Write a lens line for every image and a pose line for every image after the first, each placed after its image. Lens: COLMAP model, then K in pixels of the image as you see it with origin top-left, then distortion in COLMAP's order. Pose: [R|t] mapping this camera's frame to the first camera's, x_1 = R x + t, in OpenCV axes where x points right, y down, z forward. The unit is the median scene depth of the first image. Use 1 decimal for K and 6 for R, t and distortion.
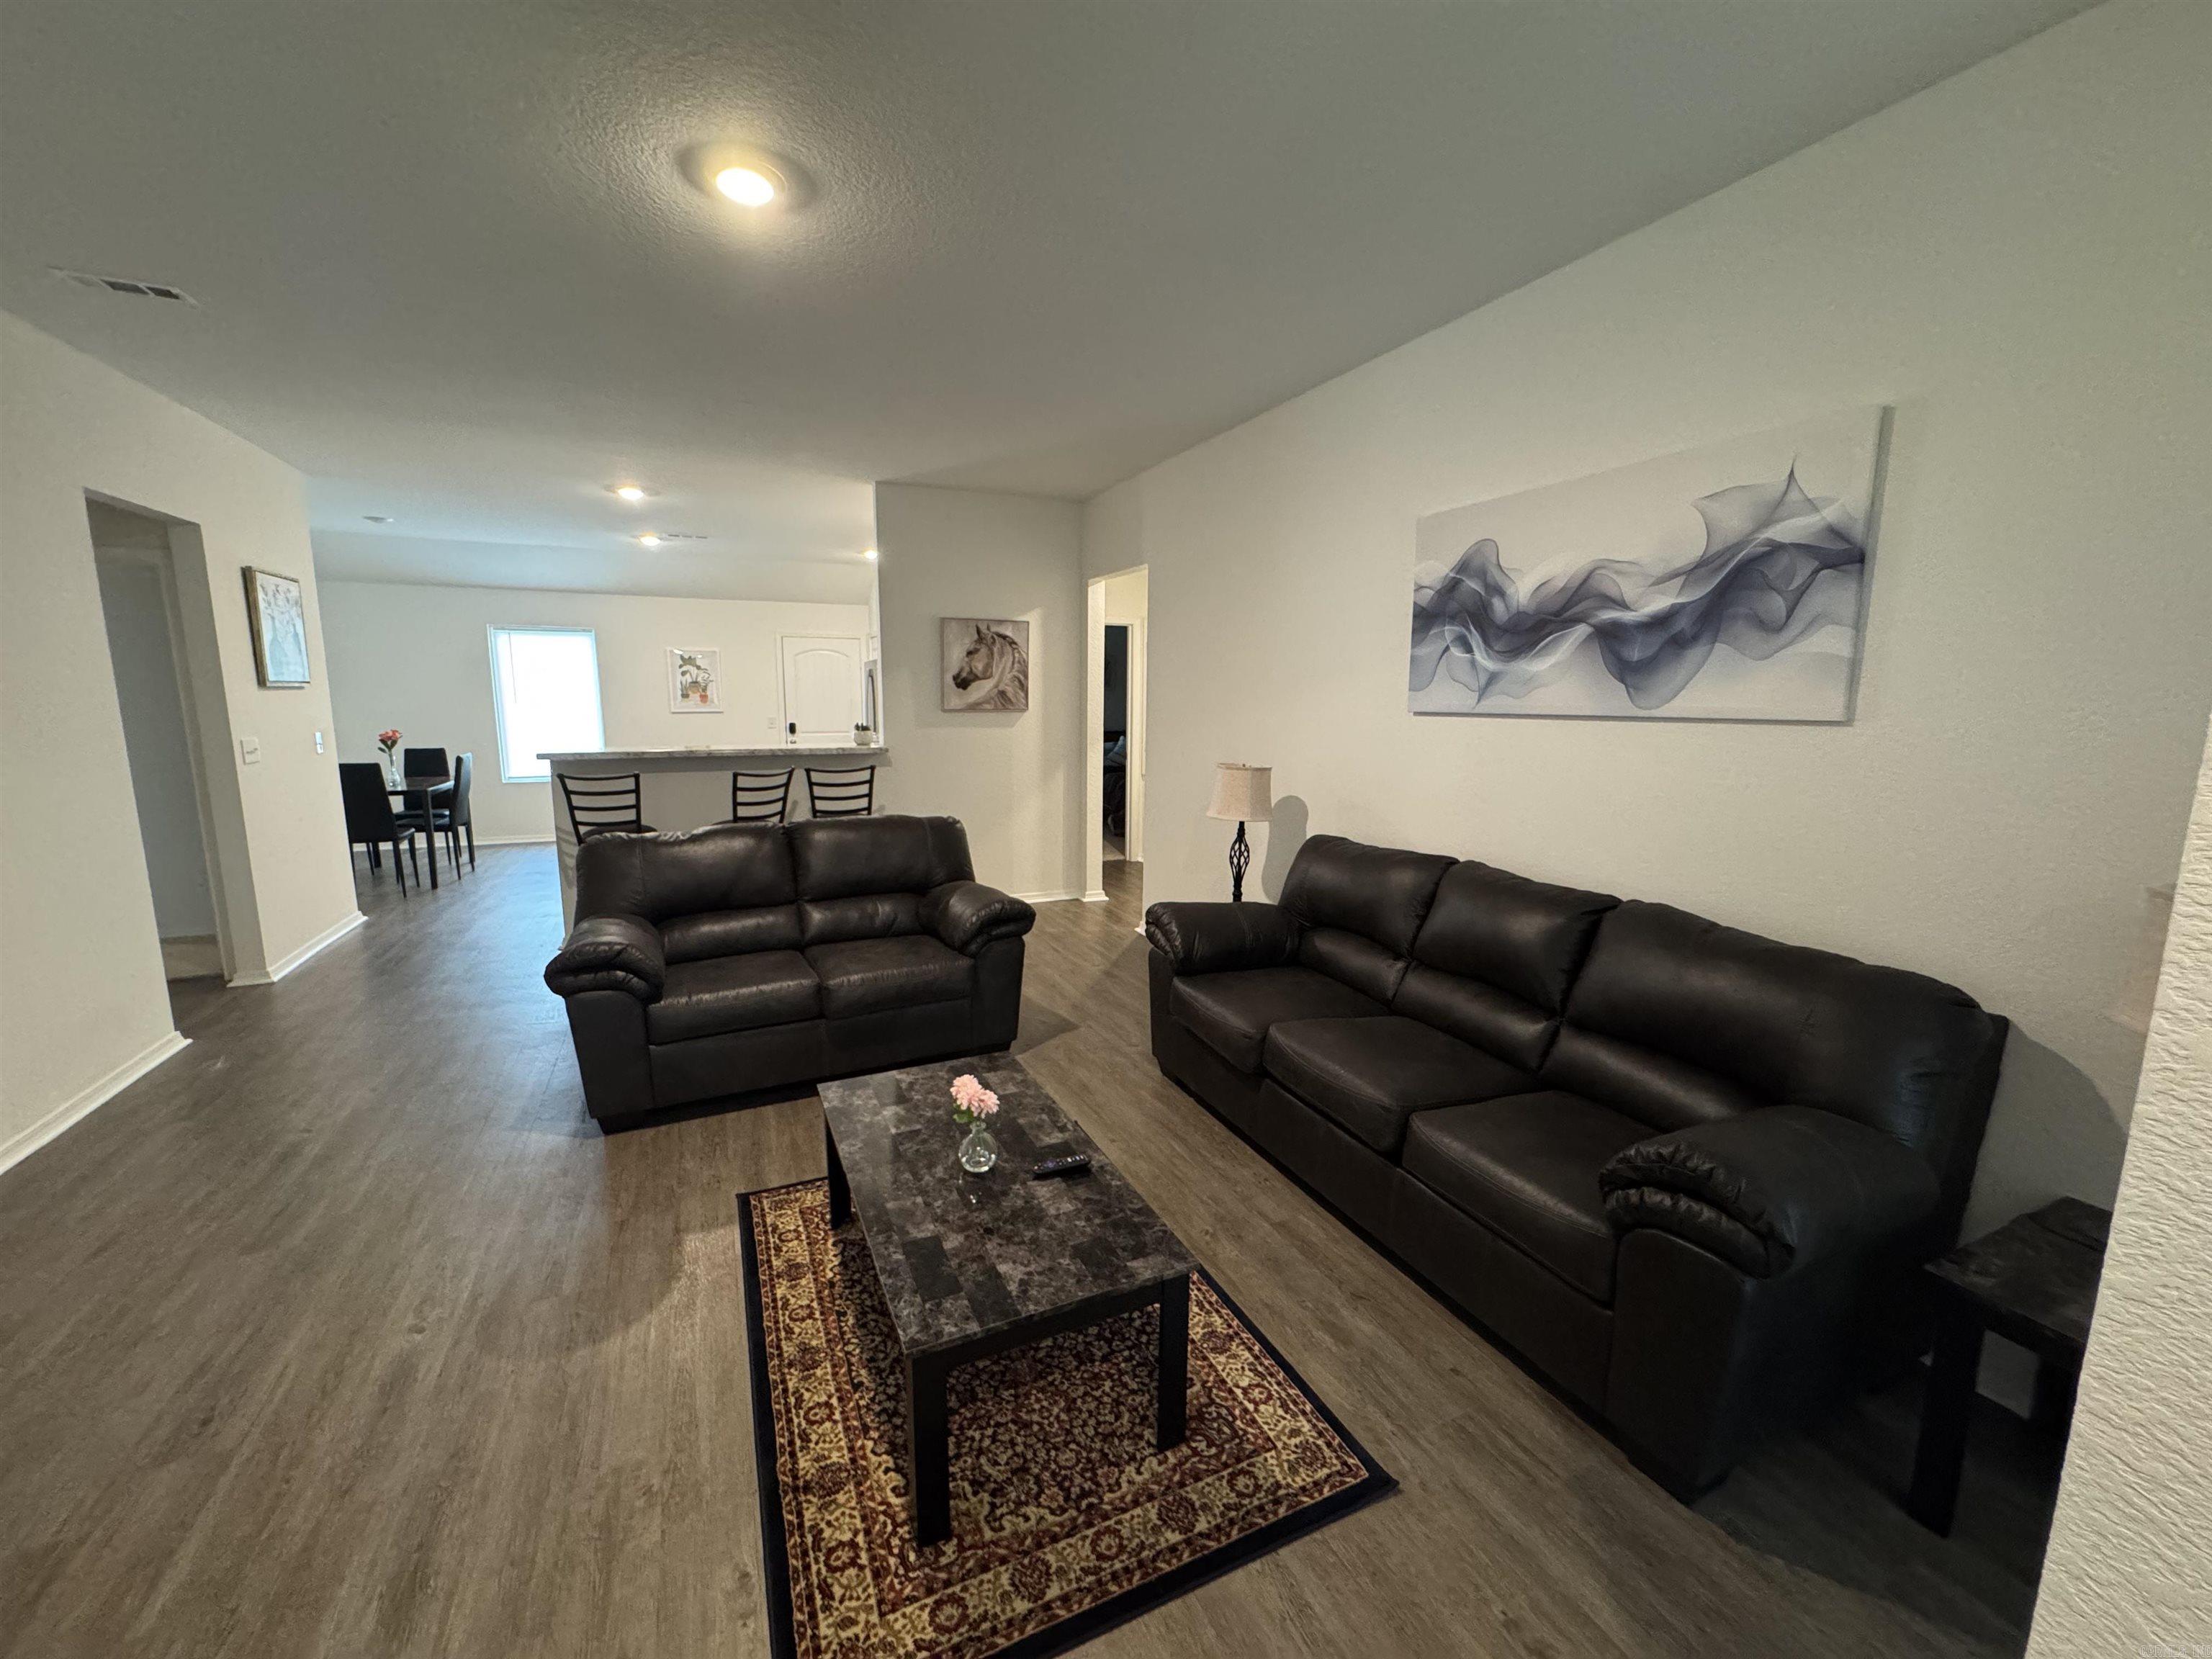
lens RADIAL K [[881.3, 0, 1101.8], [0, 881.3, 827.0], [0, 0, 1]] dist [-0.002835, 0.000424]
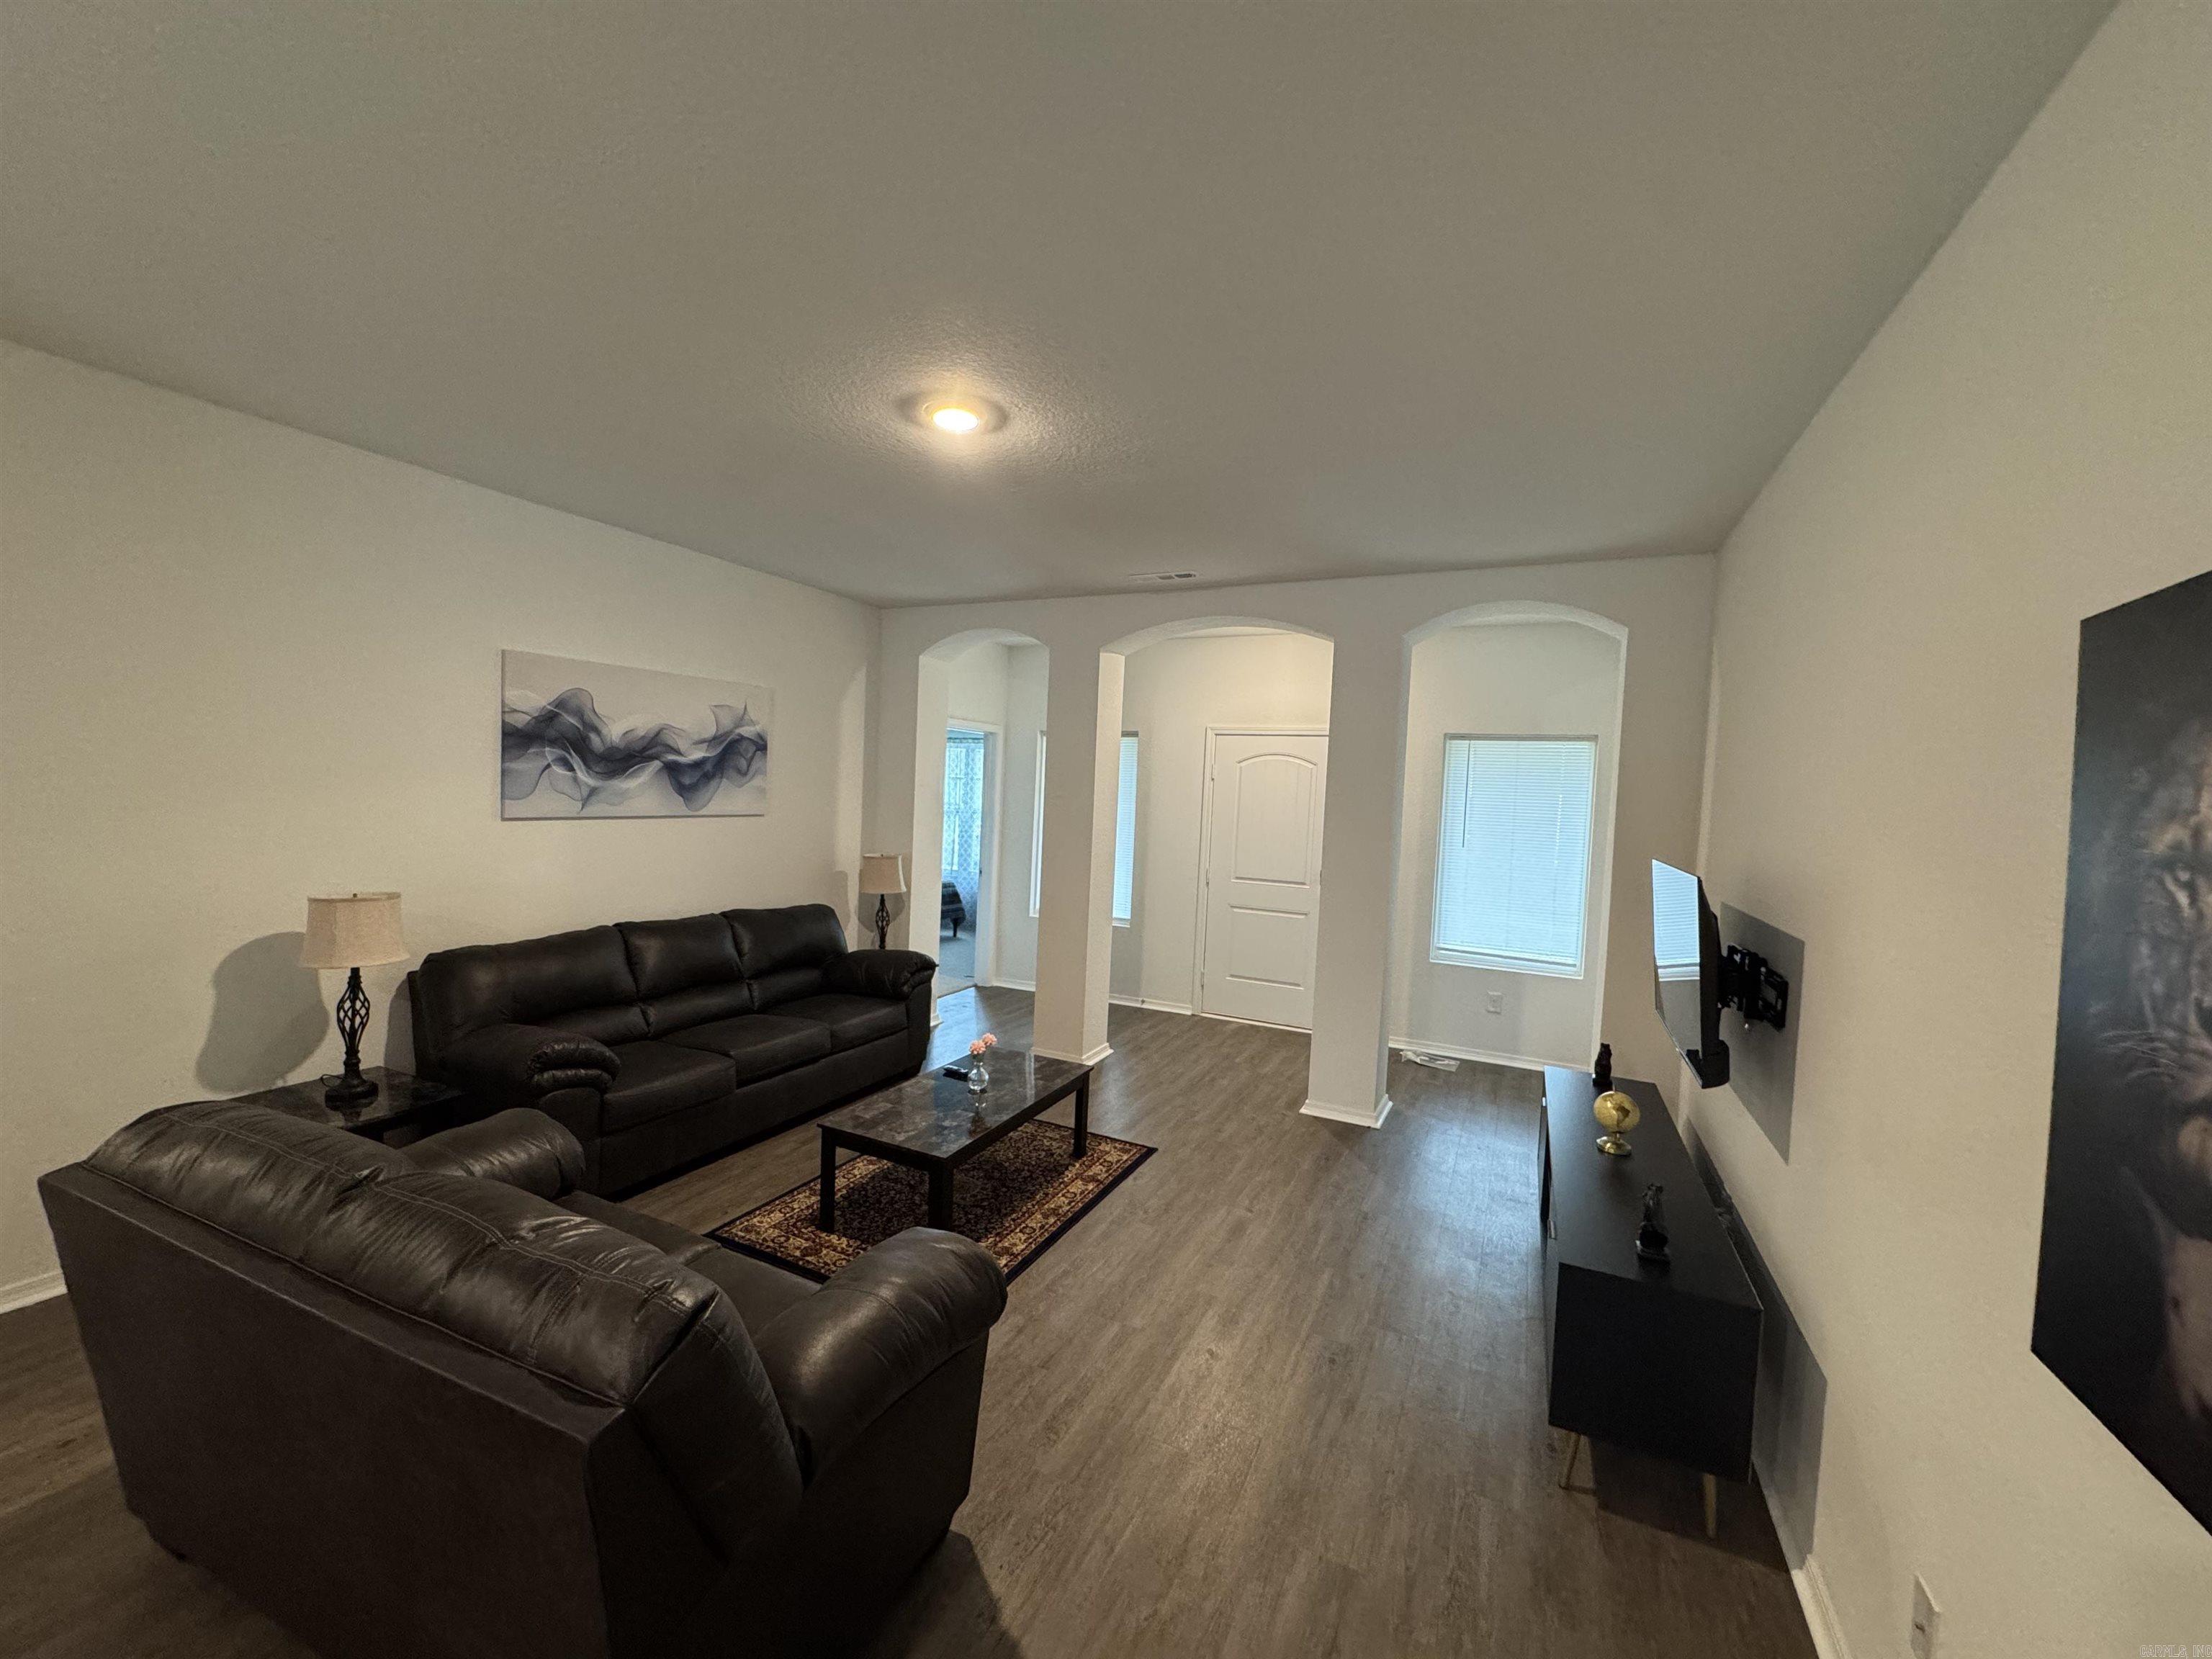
lens RADIAL K [[881.3, 0, 1102.7], [0, 881.3, 824.7], [0, 0, 1]] dist [-0.002835, 0.000424]
pose [[-0.634315, -0.062165, 0.770572, -1.125343], [0.070925, 0.987878, 0.138080, -0.253118], [-0.769815, 0.142239, -0.622217, 1.262261]]
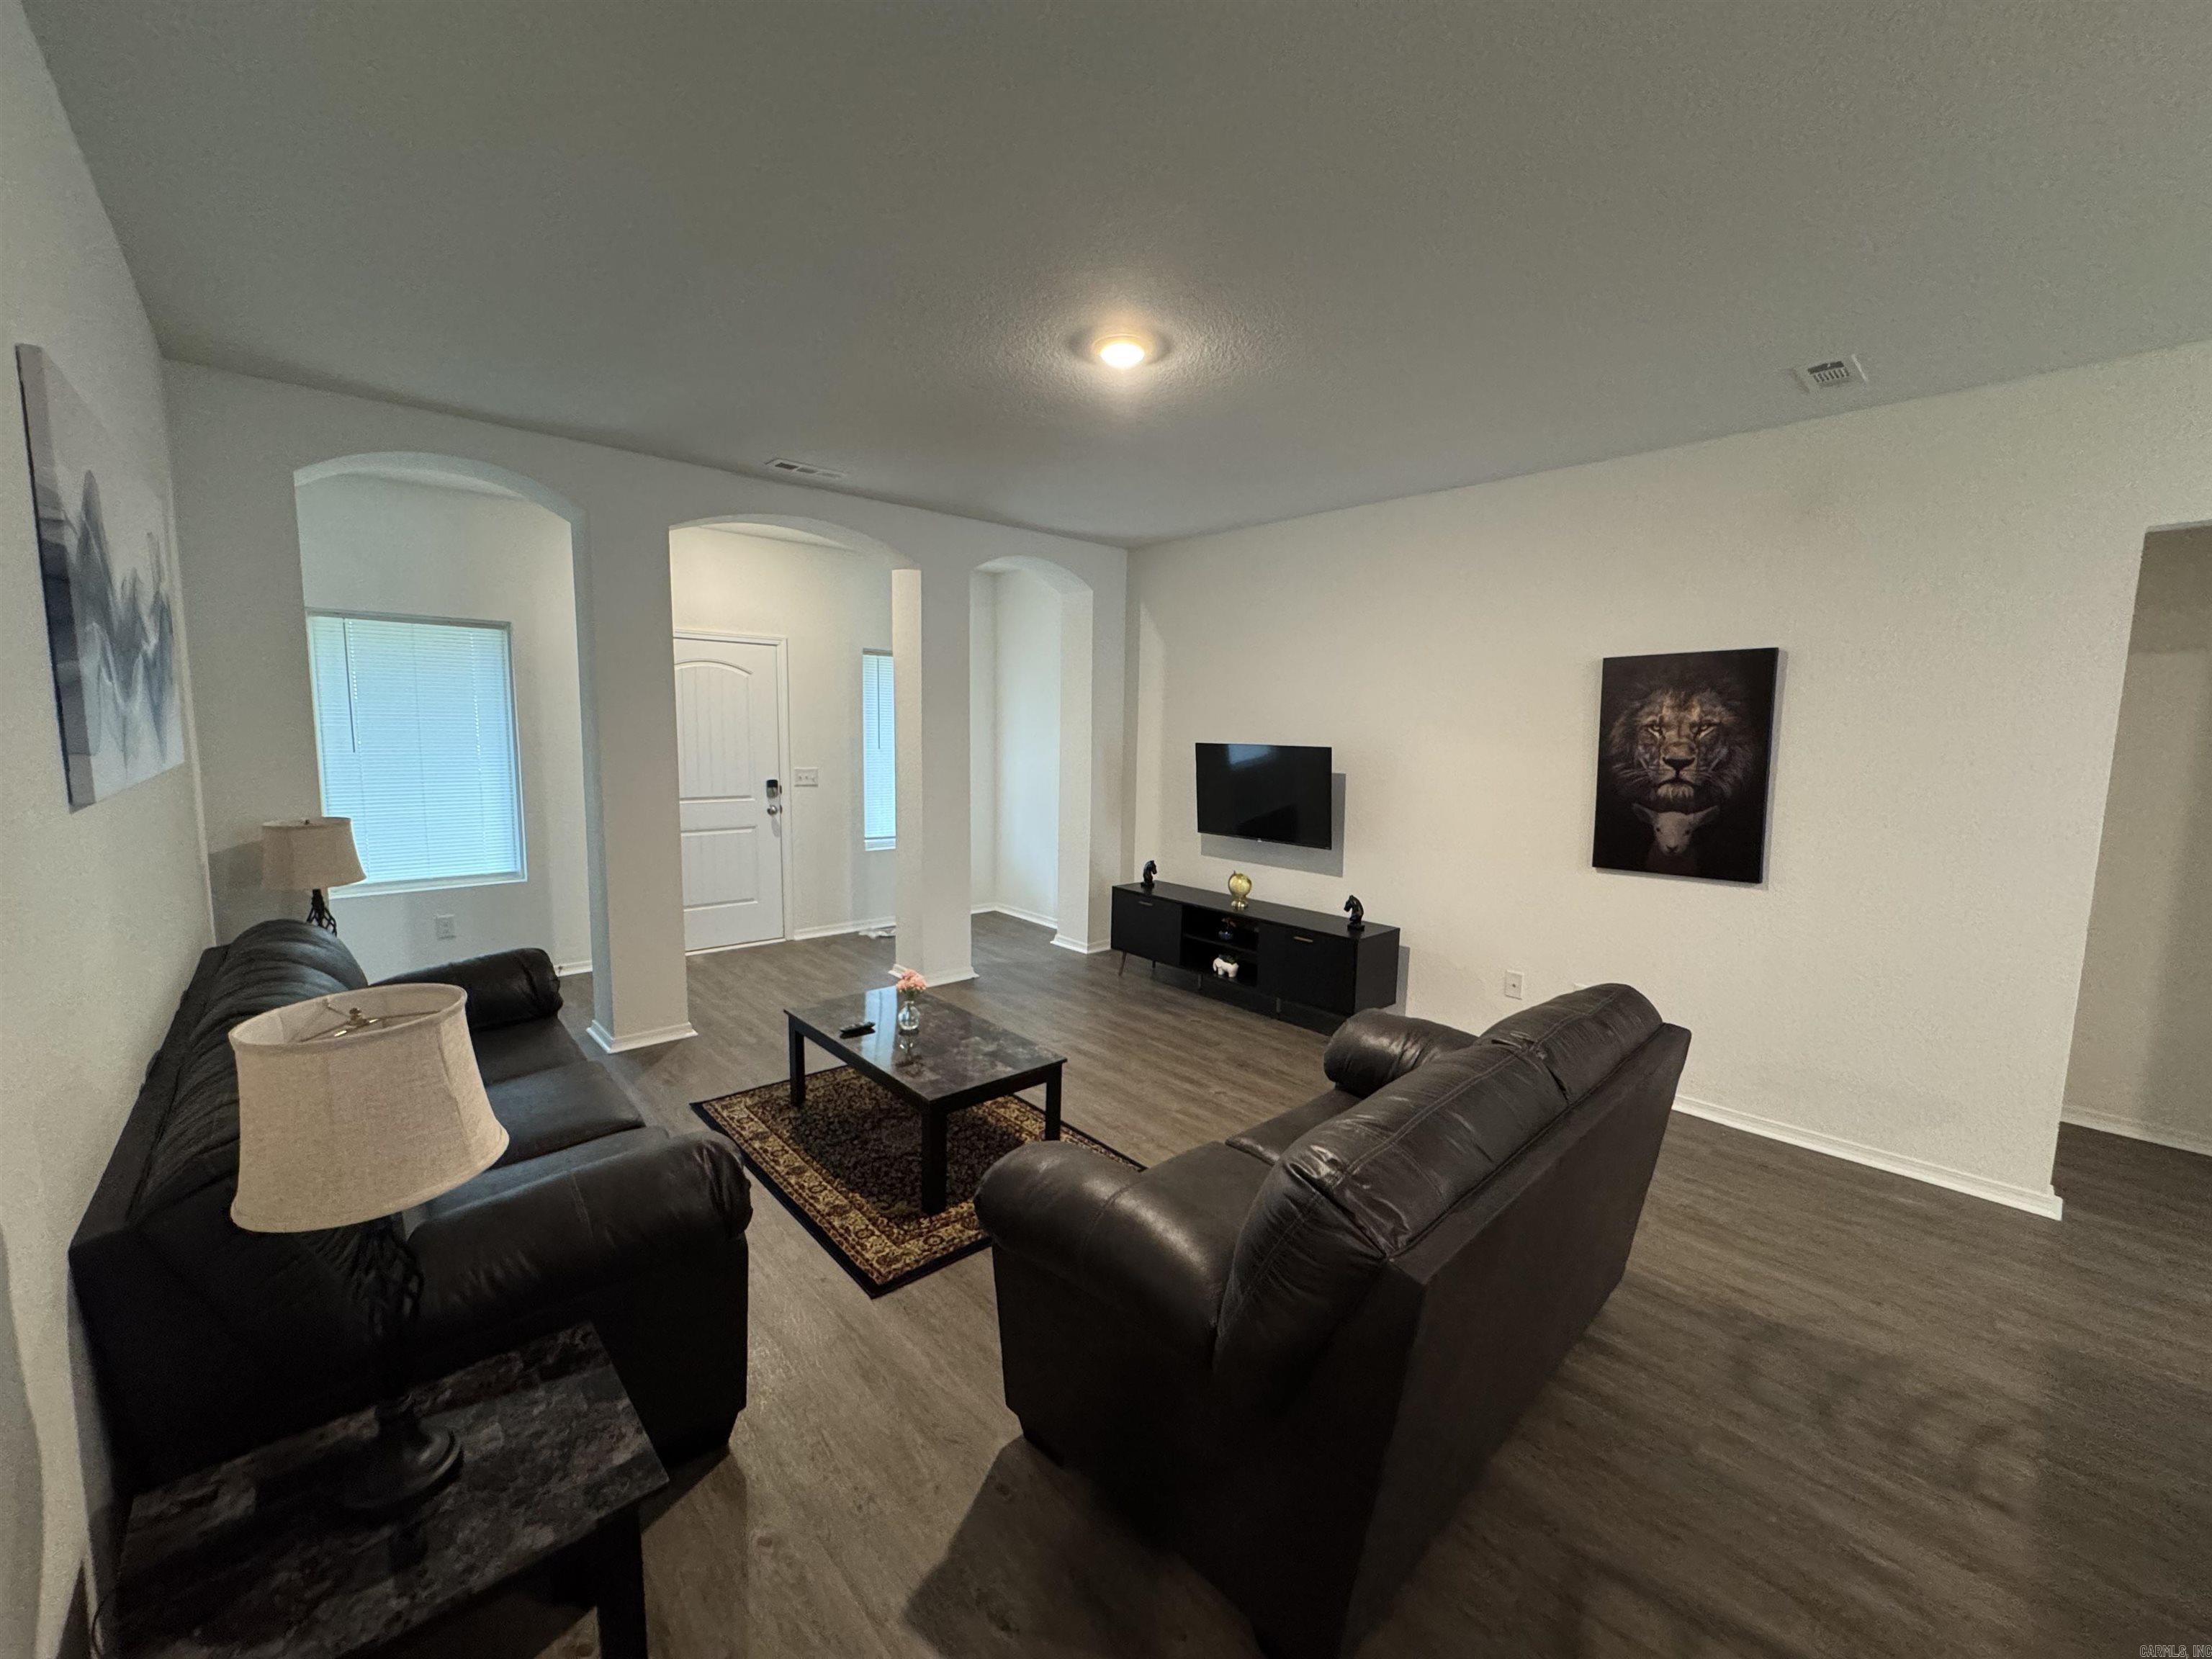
lens RADIAL K [[881.3, 0, 1098.5], [0, 881.3, 821.2], [0, 0, 1]] dist [-0.002835, 0.000424]
pose [[-0.954780, 0.011178, -0.297103, 0.007567], [-0.066086, 0.966315, 0.248732, -0.299562], [0.289875, 0.257119, -0.921880, 1.750779]]
